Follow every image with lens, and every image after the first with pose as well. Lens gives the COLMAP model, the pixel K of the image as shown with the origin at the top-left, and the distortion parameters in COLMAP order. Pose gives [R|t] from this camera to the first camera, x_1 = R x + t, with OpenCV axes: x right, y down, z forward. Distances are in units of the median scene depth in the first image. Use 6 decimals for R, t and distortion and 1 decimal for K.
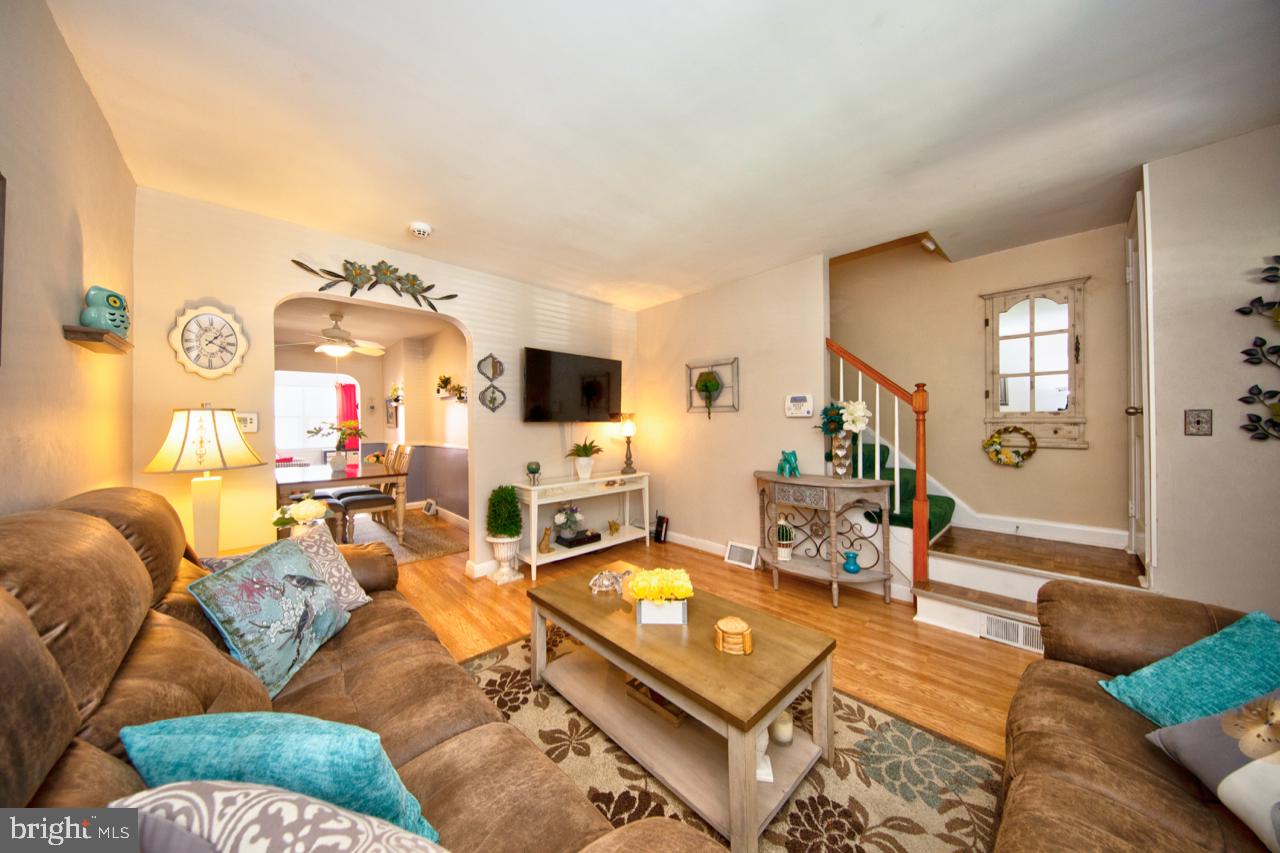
lens RADIAL K [[407.3, 0, 639.1], [0, 407.3, 418.7], [0, 0, 1]] dist [0.008199, -0.000554]
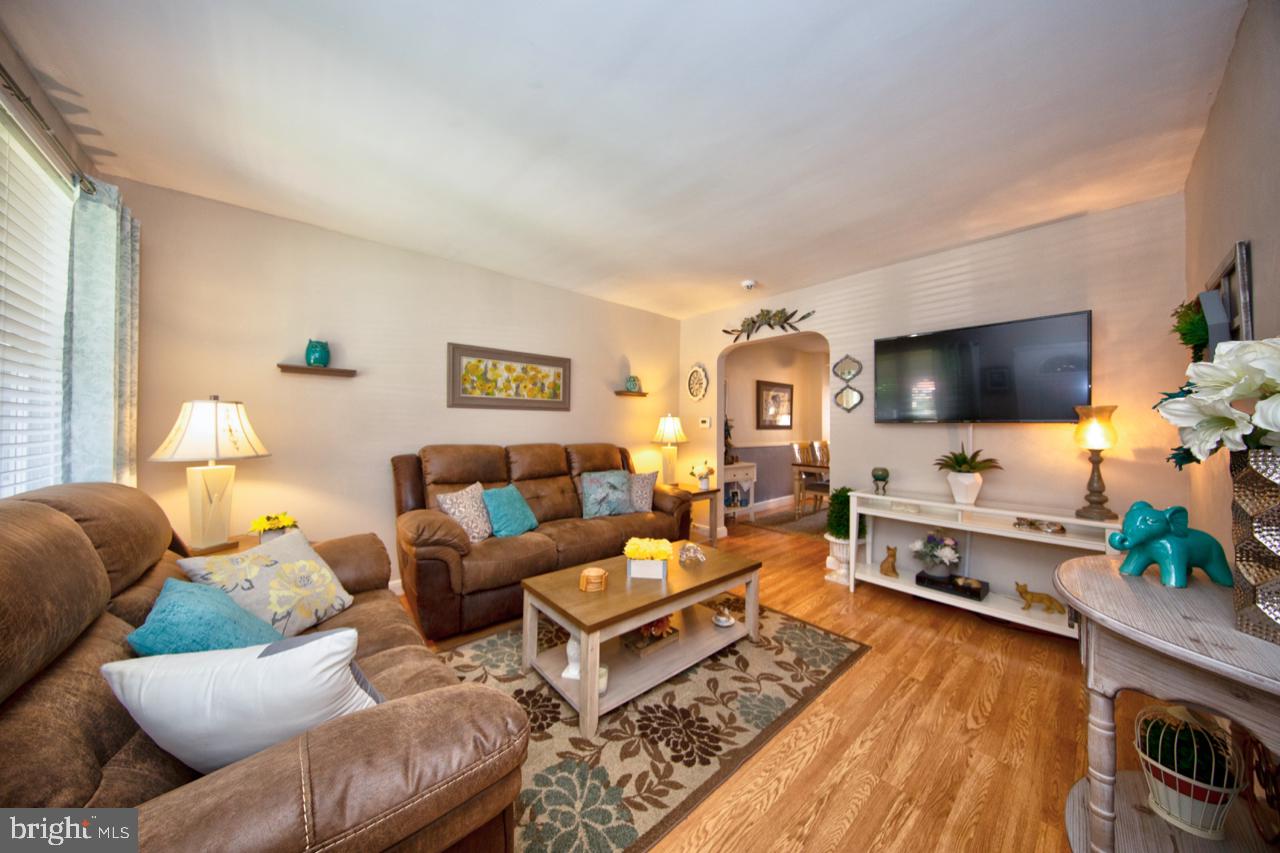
lens RADIAL K [[407.3, 0, 633.4], [0, 407.3, 422.8], [0, 0, 1]] dist [0.008199, -0.000554]
pose [[-0.053326, 0.001532, -0.998576, 0.878679], [0.006067, 0.999981, 0.001210, 0.005497], [0.998559, -0.005994, -0.053335, 0.679244]]
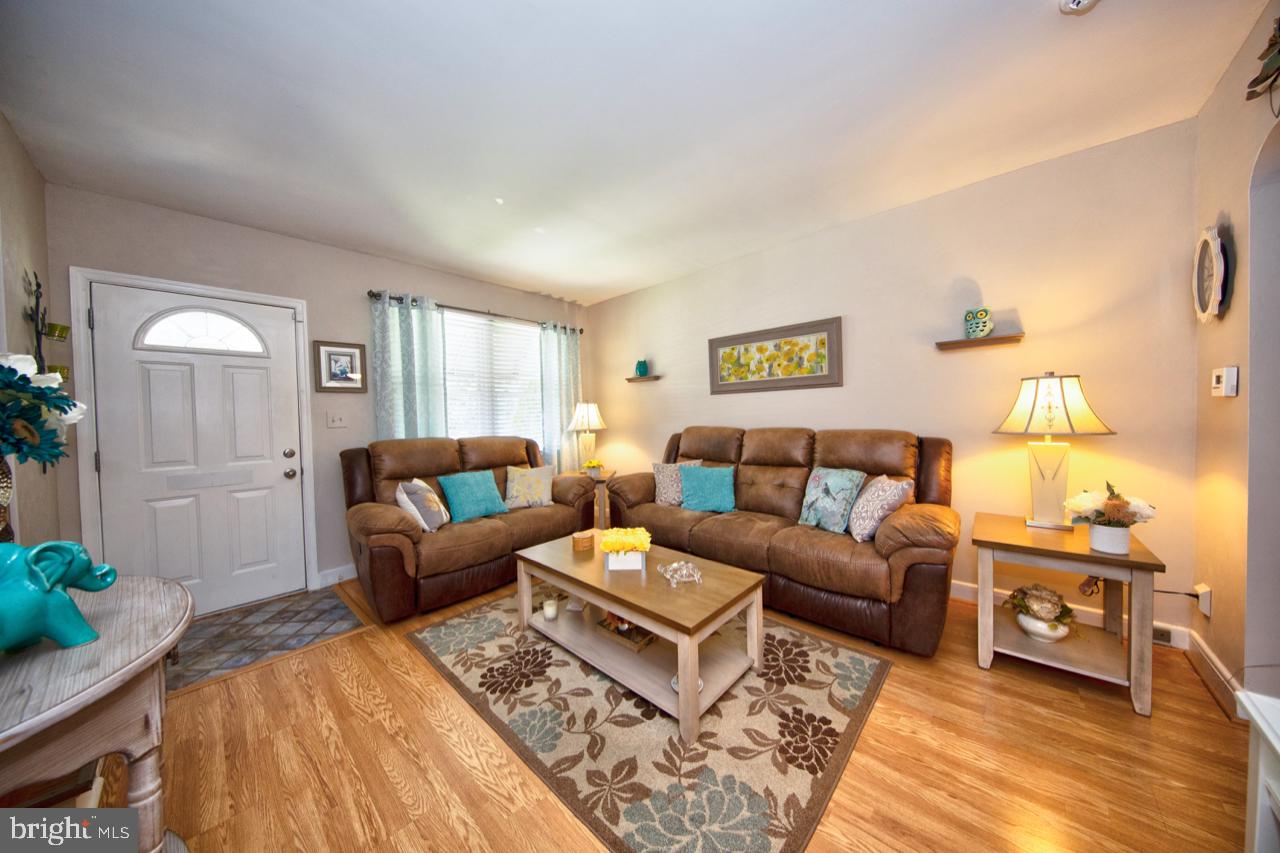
lens RADIAL K [[407.3, 0, 626.2], [0, 407.3, 419.2], [0, 0, 1]] dist [0.008199, -0.000554]
pose [[-0.998445, 0.038930, -0.039905, 0.057114], [0.038857, 0.999241, 0.002605, 0.028526], [0.039976, 0.001050, -0.999200, 1.471224]]
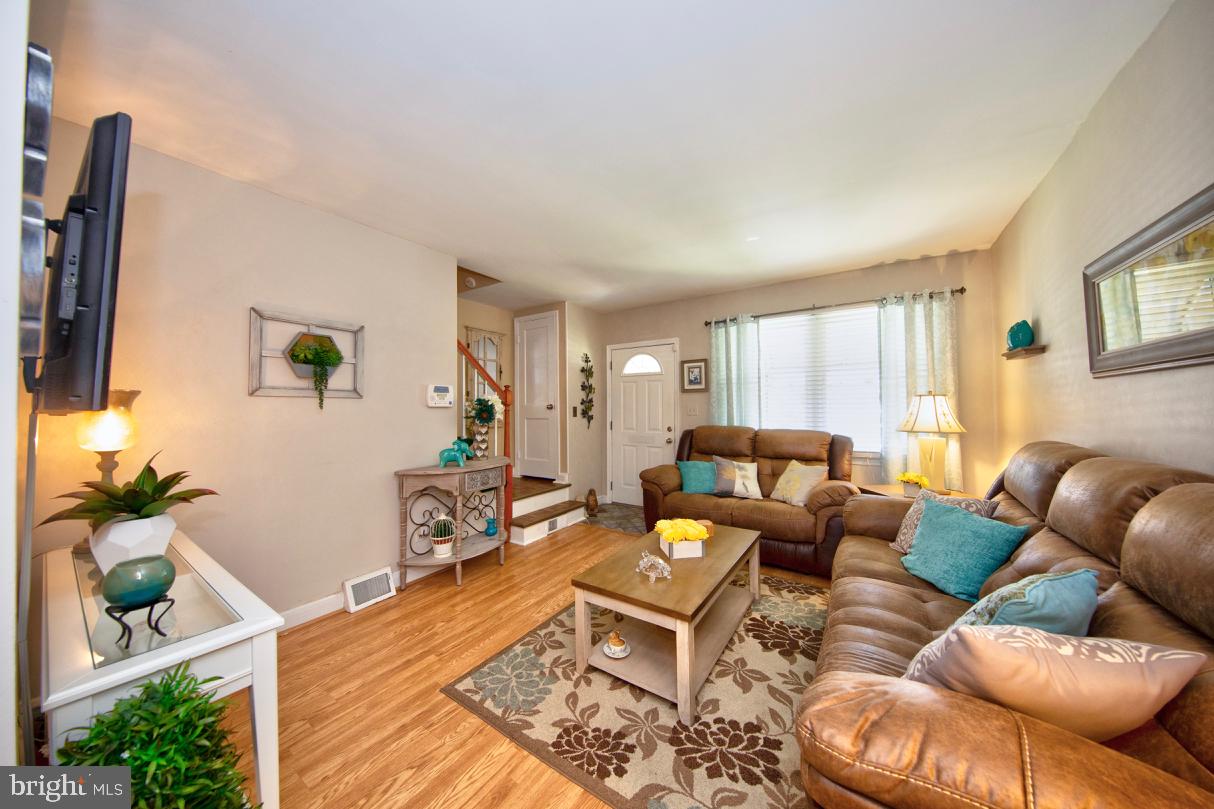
lens RADIAL K [[386.3, 0, 601.4], [0, 386.3, 398.4], [0, 0, 1]] dist [0.008199, -0.000554]
pose [[-0.205903, 0.039009, 0.977795, -0.762685], [0.002521, 0.999223, -0.039333, 0.015569], [-0.978569, -0.005633, -0.205841, 1.008855]]
